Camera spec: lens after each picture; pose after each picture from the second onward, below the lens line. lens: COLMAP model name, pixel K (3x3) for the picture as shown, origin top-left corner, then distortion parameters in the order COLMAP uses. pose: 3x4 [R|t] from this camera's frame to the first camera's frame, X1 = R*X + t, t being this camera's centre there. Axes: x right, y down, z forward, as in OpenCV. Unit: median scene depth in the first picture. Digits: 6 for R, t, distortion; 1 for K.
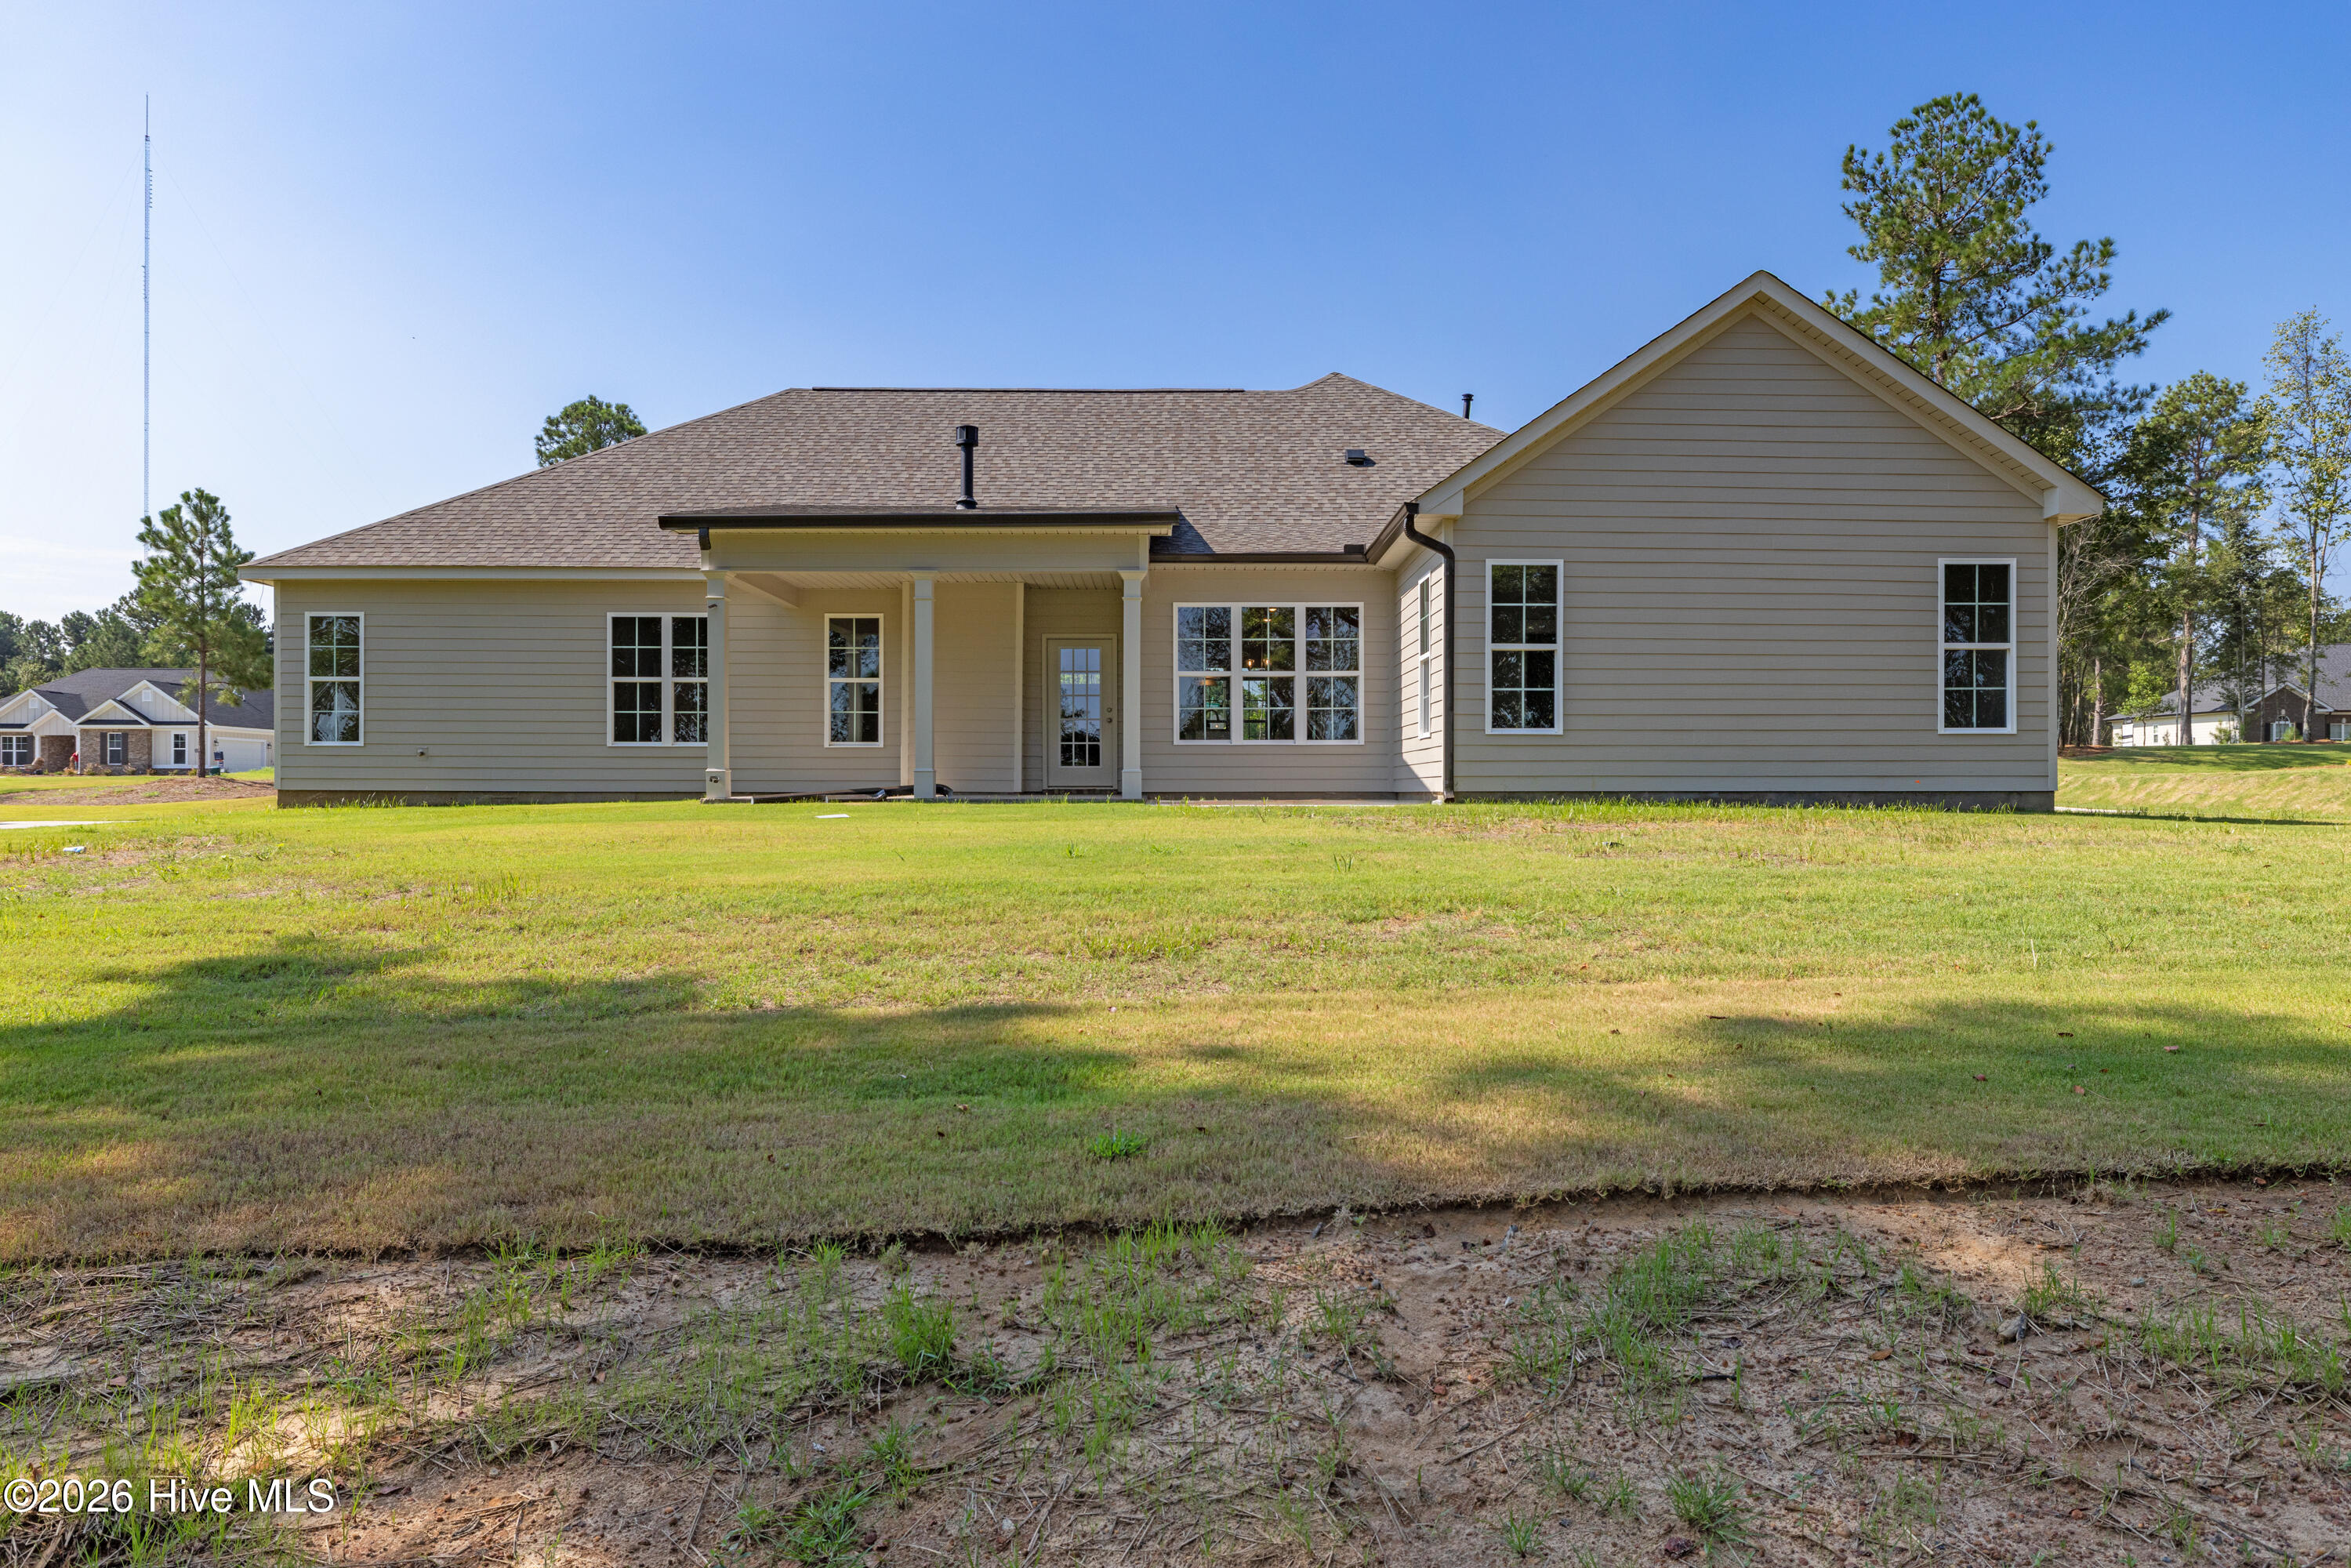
lens RADIAL K [[1580.6, 0, 1183.1], [0, 1580.6, 787.1], [0, 0, 1]] dist [0.024537, -0.023892]
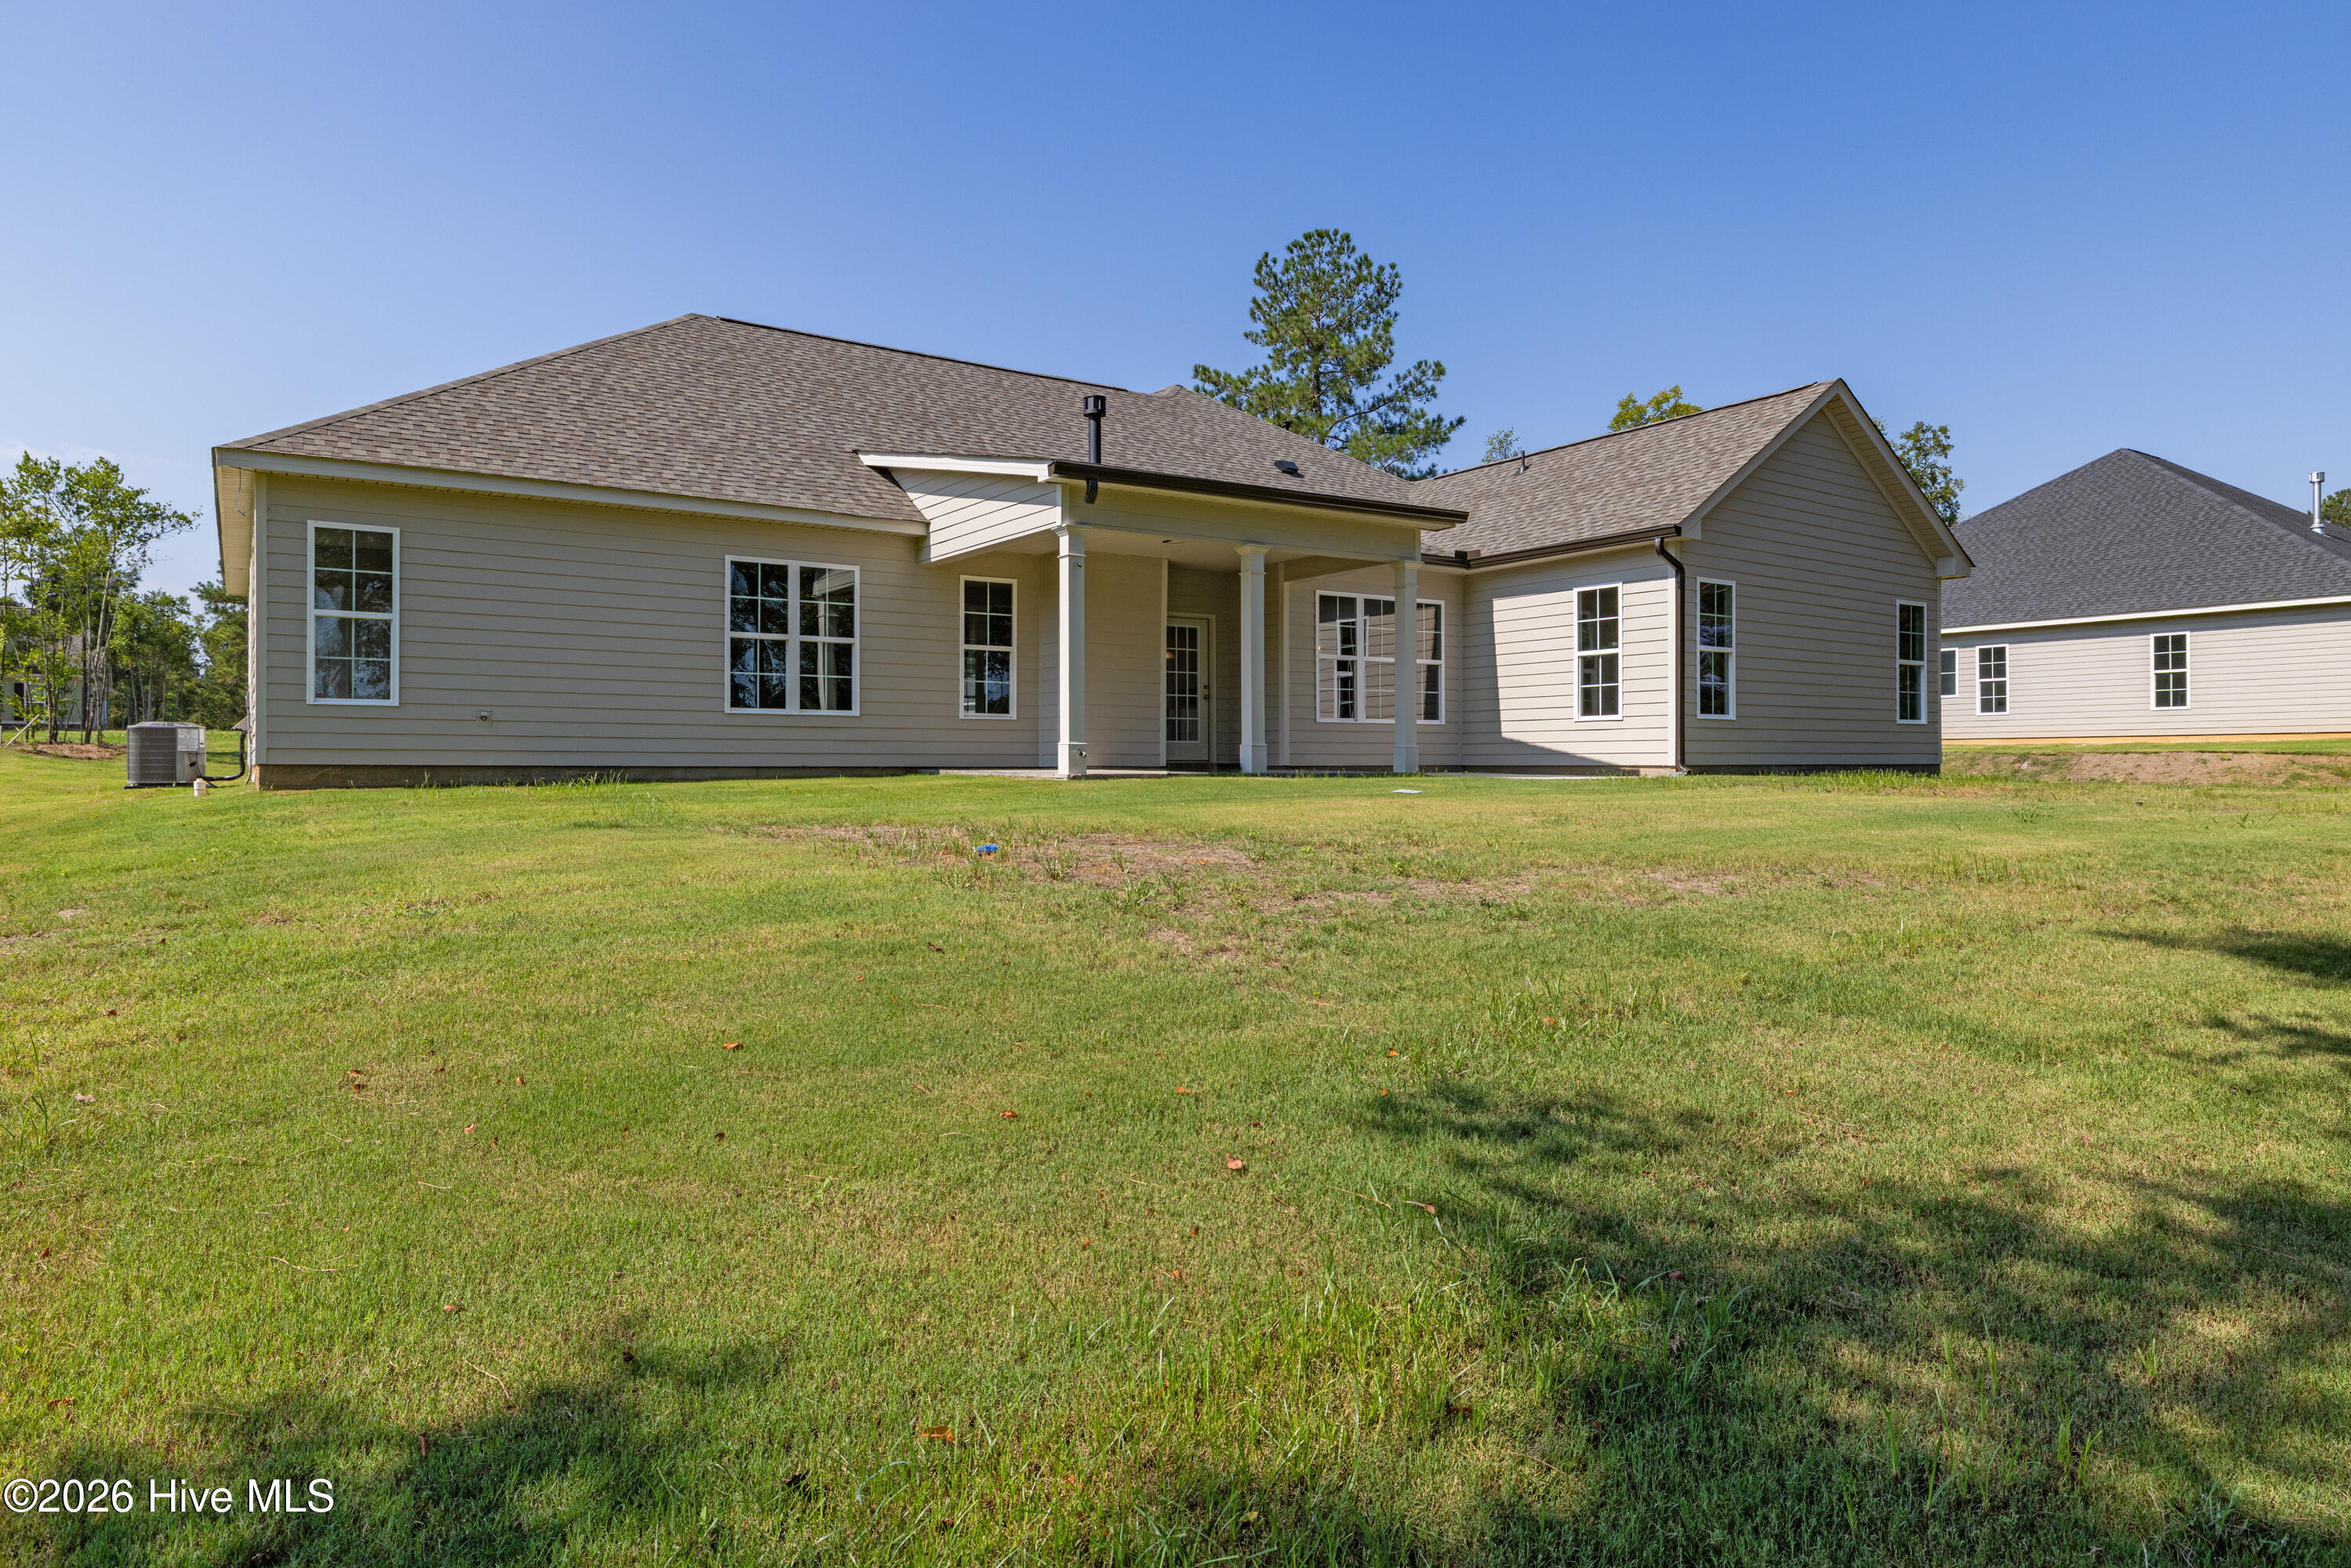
lens RADIAL K [[1407.9, 0, 1156.5], [0, 1407.9, 766.7], [0, 0, 1]] dist [0.014269, -0.006614]
pose [[0.827680, -0.002850, 0.561193, -0.594775], [-0.000303, 0.999985, 0.005524, -0.001252], [-0.561200, -0.004742, 0.827667, 0.248613]]
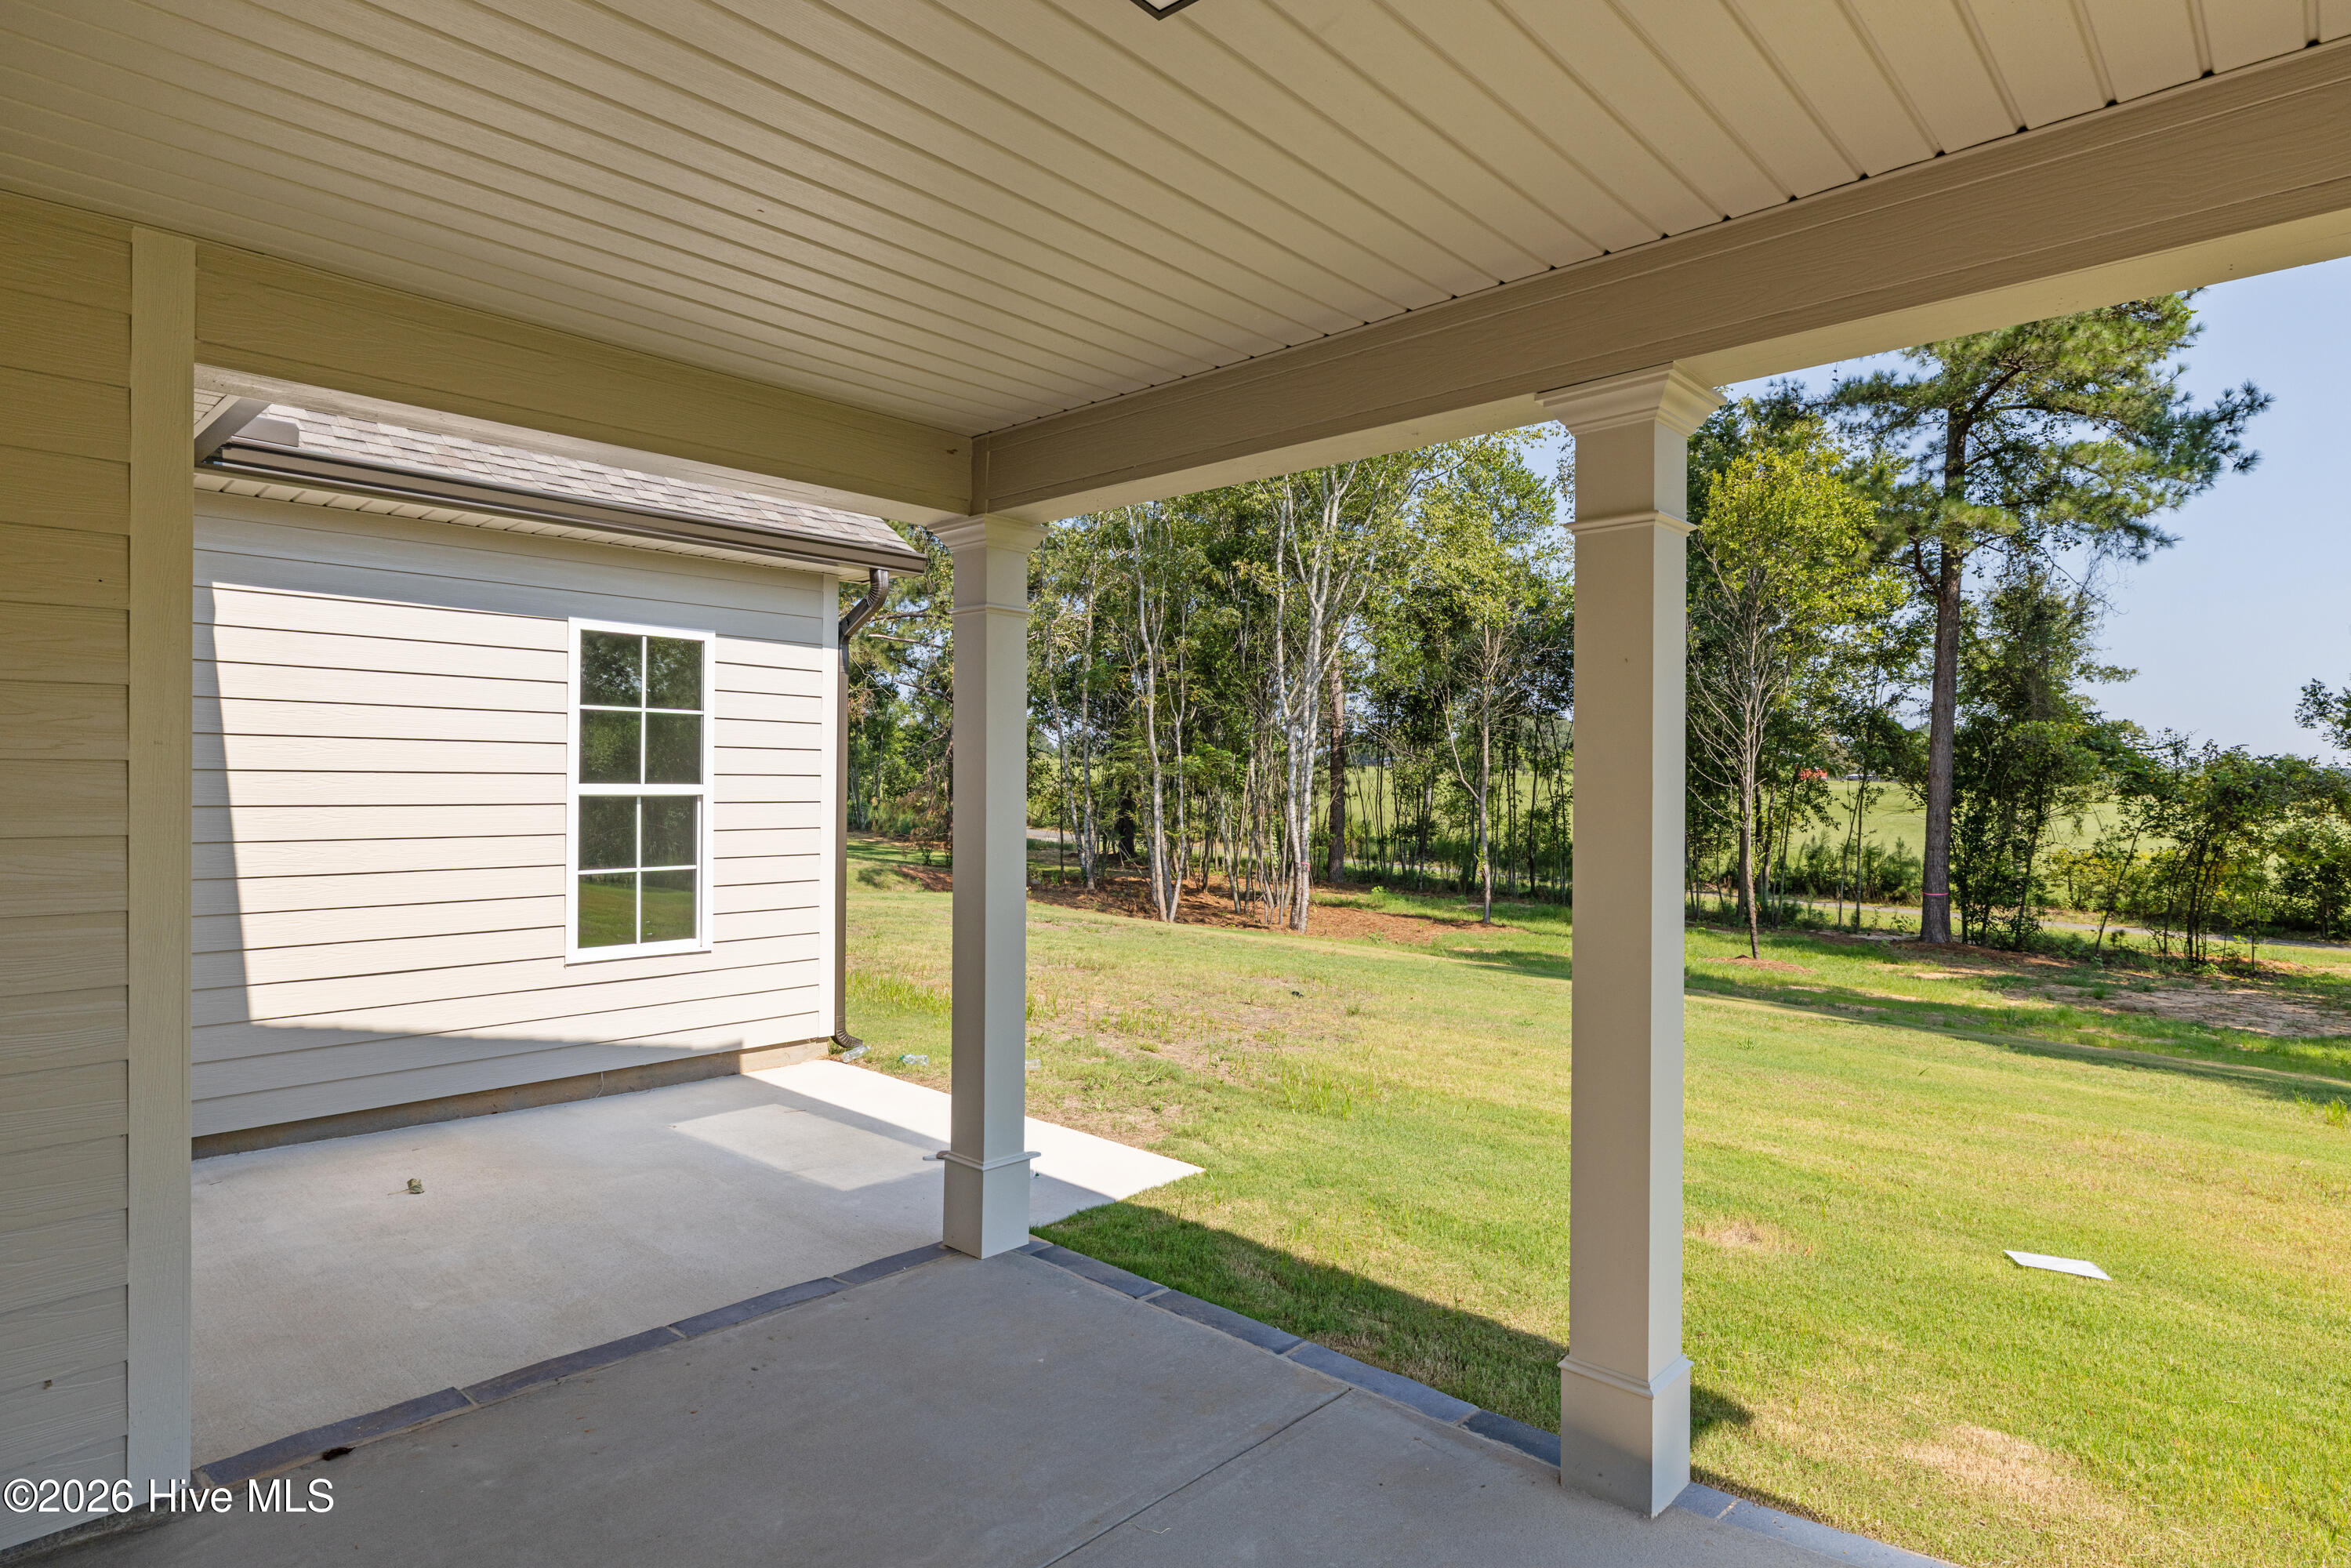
lens RADIAL K [[1261.3, 0, 1167.4], [0, 1261.3, 775.1], [0, 0, 1]] dist [-0.004615, -0.002922]
pose [[-0.732605, -0.002622, 0.680649, -0.187451], [-0.010059, 0.999925, -0.006975, -0.070998], [-0.680580, -0.011957, -0.732576, 0.970617]]
